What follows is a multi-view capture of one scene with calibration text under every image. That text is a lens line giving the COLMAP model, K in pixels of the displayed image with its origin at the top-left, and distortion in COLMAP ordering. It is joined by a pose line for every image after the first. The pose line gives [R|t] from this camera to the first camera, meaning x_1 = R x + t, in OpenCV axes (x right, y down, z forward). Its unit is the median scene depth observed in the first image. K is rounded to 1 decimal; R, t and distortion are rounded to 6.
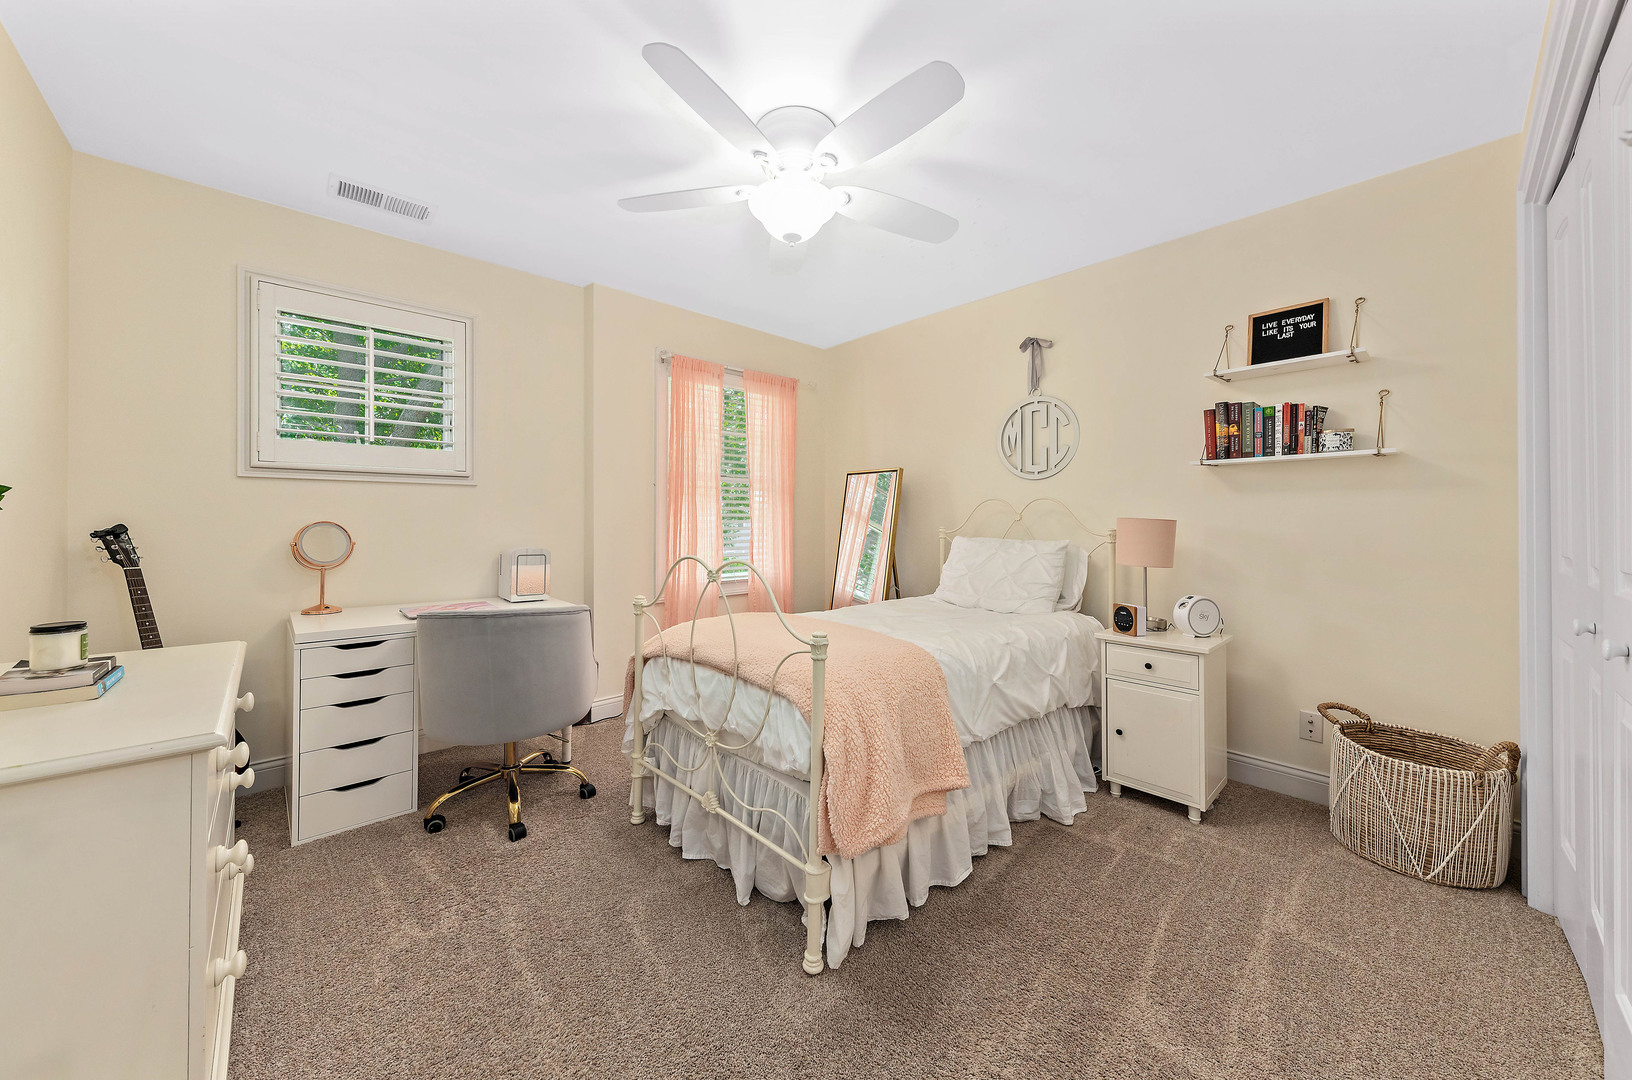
lens RADIAL K [[570.6, 0, 814.3], [0, 570.6, 525.7], [0, 0, 1]] dist [0.000451, 0.000004]
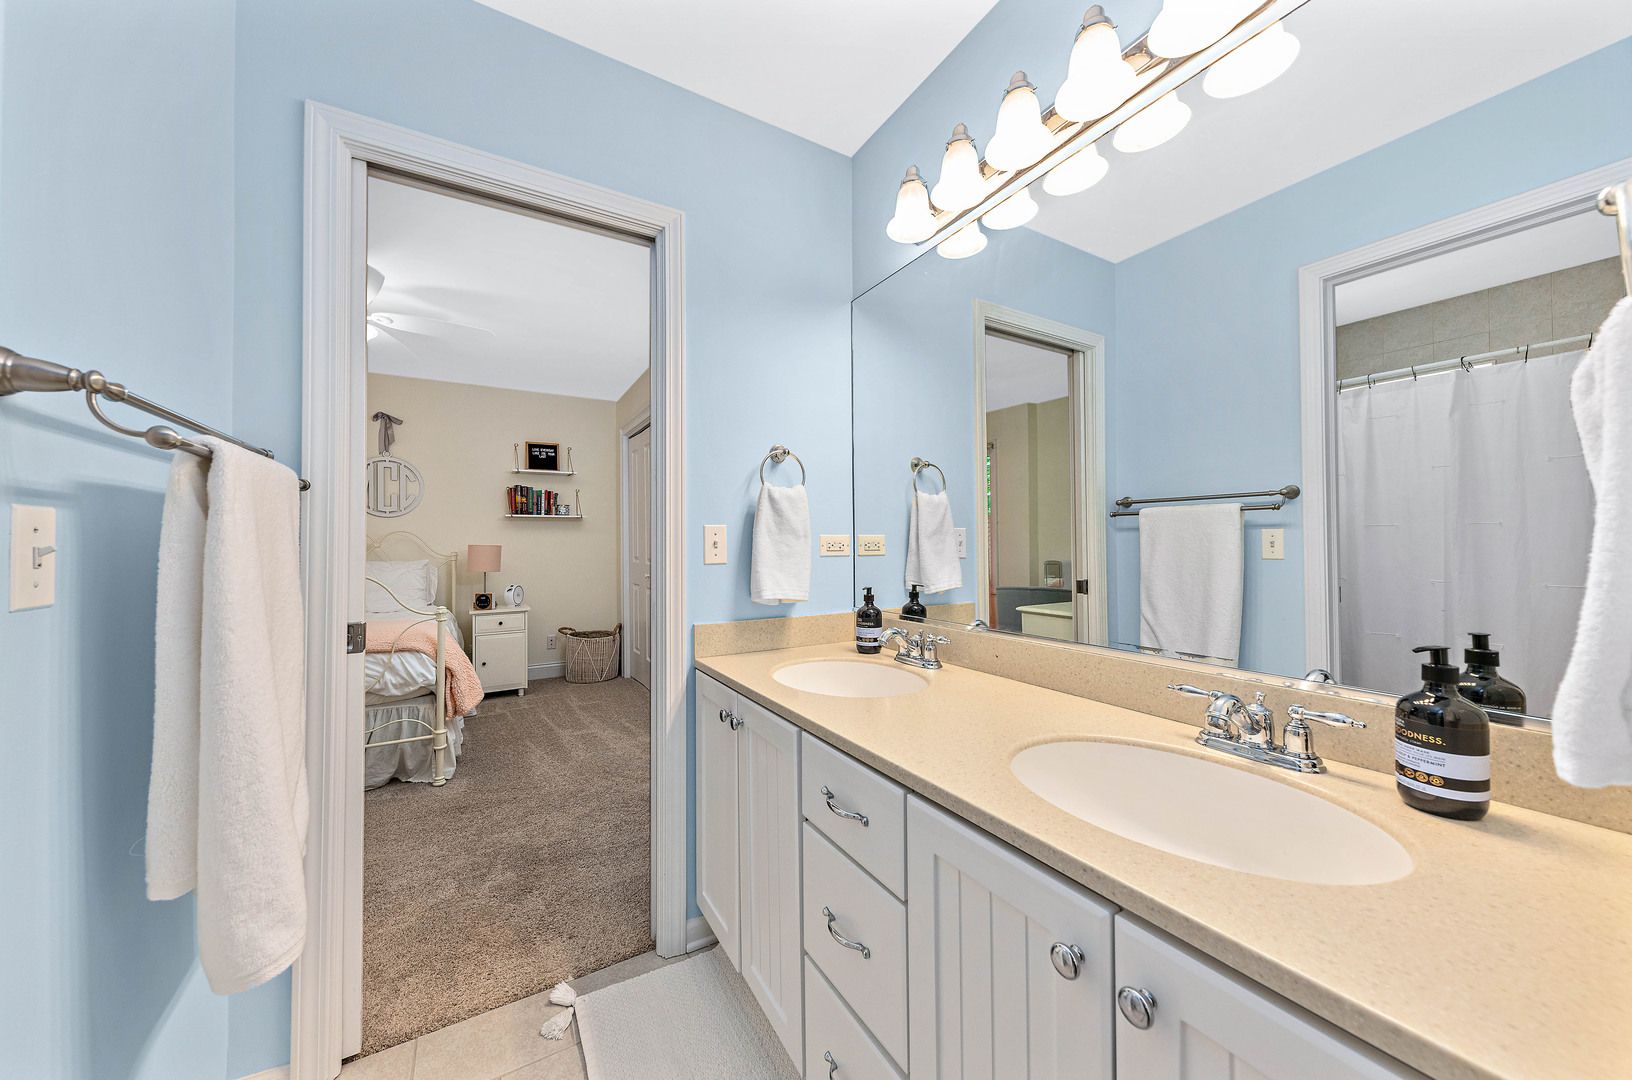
lens RADIAL K [[570.6, 0, 814.3], [0, 570.6, 525.7], [0, 0, 1]] dist [0.000451, 0.000004]
pose [[0.200439, 0.024046, 0.979411, -1.009690], [0.010640, 0.999586, -0.026719, -0.015456], [-0.979648, 0.015776, 0.200100, -0.383936]]
